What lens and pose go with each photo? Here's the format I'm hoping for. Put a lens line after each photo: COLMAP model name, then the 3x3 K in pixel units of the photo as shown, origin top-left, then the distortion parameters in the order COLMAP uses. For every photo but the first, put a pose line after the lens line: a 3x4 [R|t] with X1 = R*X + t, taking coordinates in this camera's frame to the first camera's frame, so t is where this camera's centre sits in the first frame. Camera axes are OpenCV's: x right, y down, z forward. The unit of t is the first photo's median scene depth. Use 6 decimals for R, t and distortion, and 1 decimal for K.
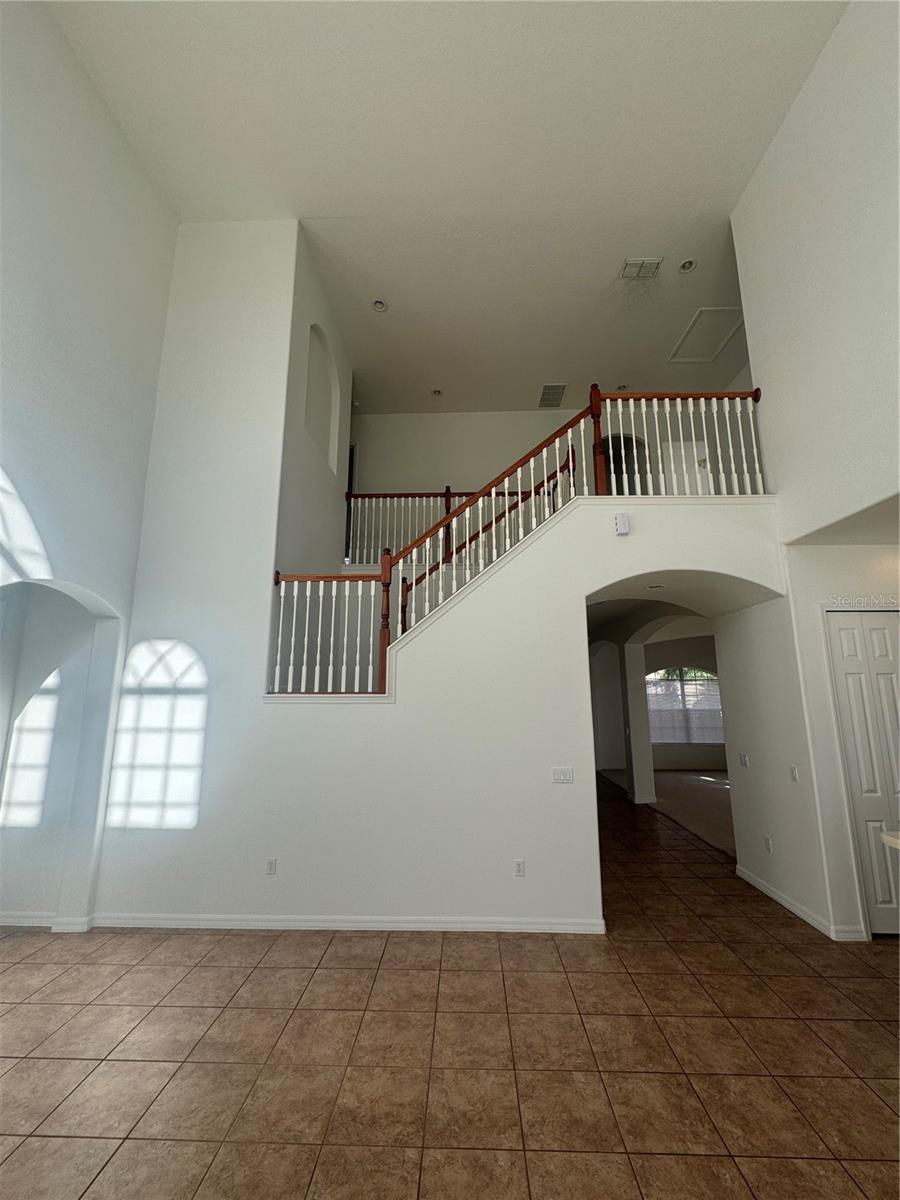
lens RADIAL K [[476.9, 0, 454.6], [0, 476.9, 605.9], [0, 0, 1]] dist [-0.000808, 0.000289]
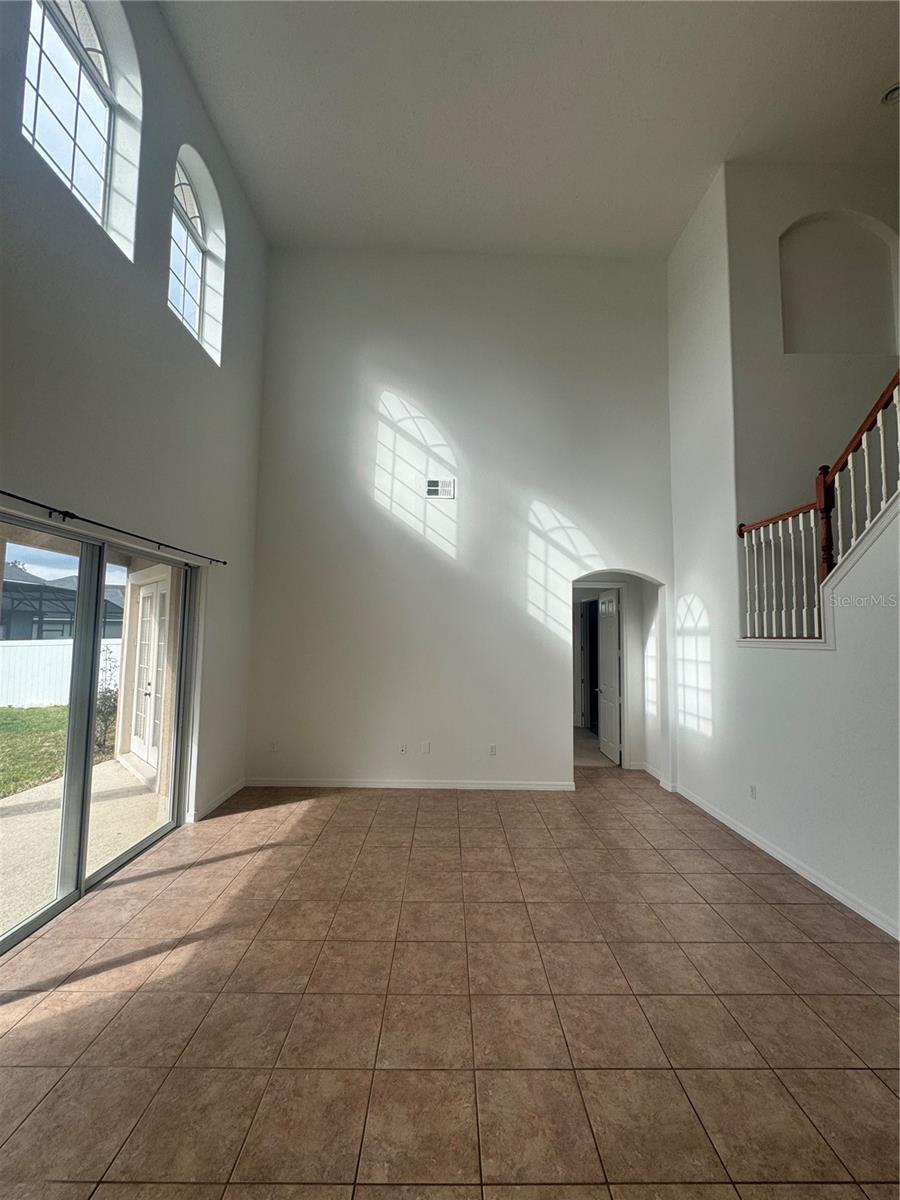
lens RADIAL K [[476.9, 0, 449.1], [0, 476.9, 601.8], [0, 0, 1]] dist [-0.000808, 0.000289]
pose [[0.026732, -0.075016, -0.996824, 0.836541], [0.164493, 0.983917, -0.069633, 0.080944], [0.986016, -0.162109, 0.038641, 0.370304]]
